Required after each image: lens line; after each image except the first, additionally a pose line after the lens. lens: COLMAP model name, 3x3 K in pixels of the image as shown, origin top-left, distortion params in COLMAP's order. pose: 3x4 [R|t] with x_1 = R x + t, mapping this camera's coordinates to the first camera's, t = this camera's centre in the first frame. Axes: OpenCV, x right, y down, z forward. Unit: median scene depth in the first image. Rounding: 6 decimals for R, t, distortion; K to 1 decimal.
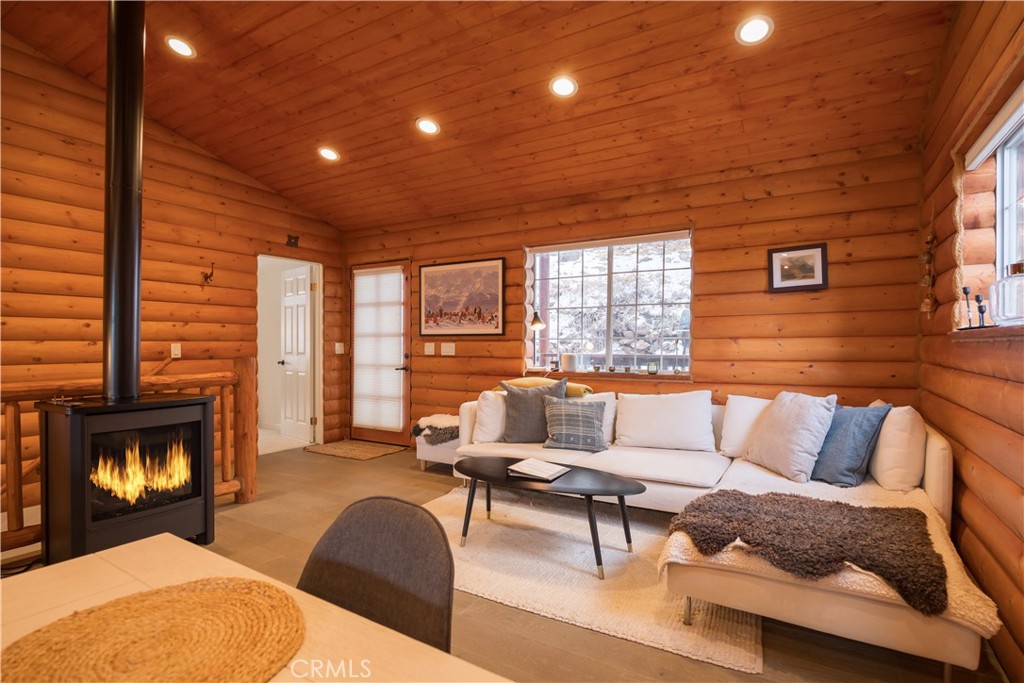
lens RADIAL K [[513.4, 0, 511.8], [0, 513.4, 347.7], [0, 0, 1]] dist [-0.012764, -0.000051]
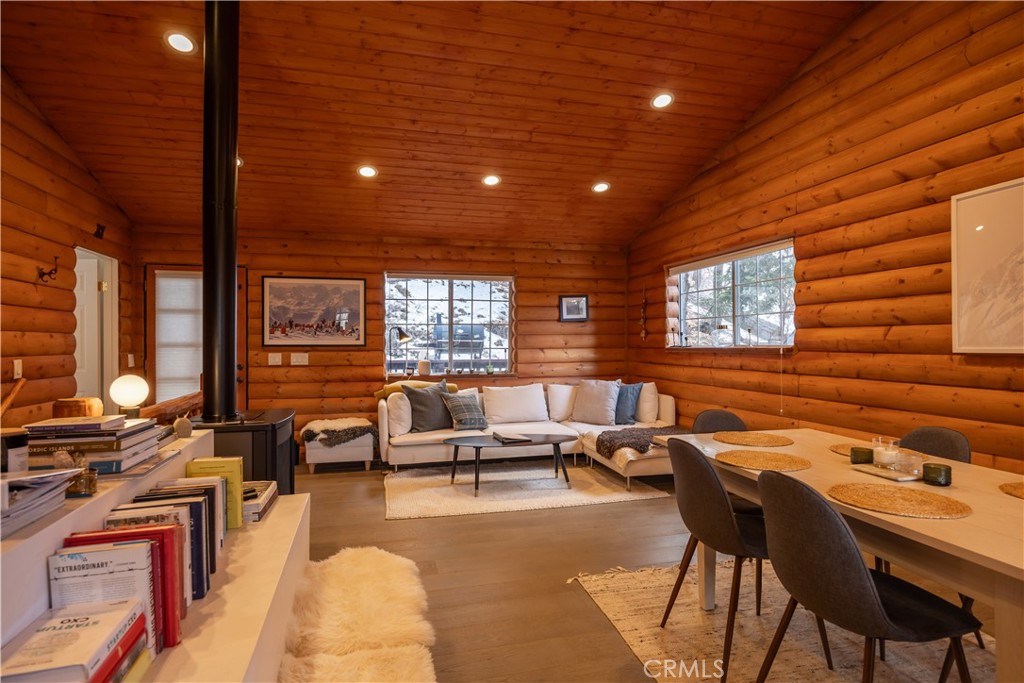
lens RADIAL K [[535.7, 0, 513.5], [0, 535.7, 340.8], [0, 0, 1]] dist [0.000851, 0.000025]
pose [[0.698905, 0.002575, 0.715210, -0.695310], [0.007849, 0.999906, -0.011270, -0.021313], [-0.715172, 0.013490, 0.698819, -0.085943]]
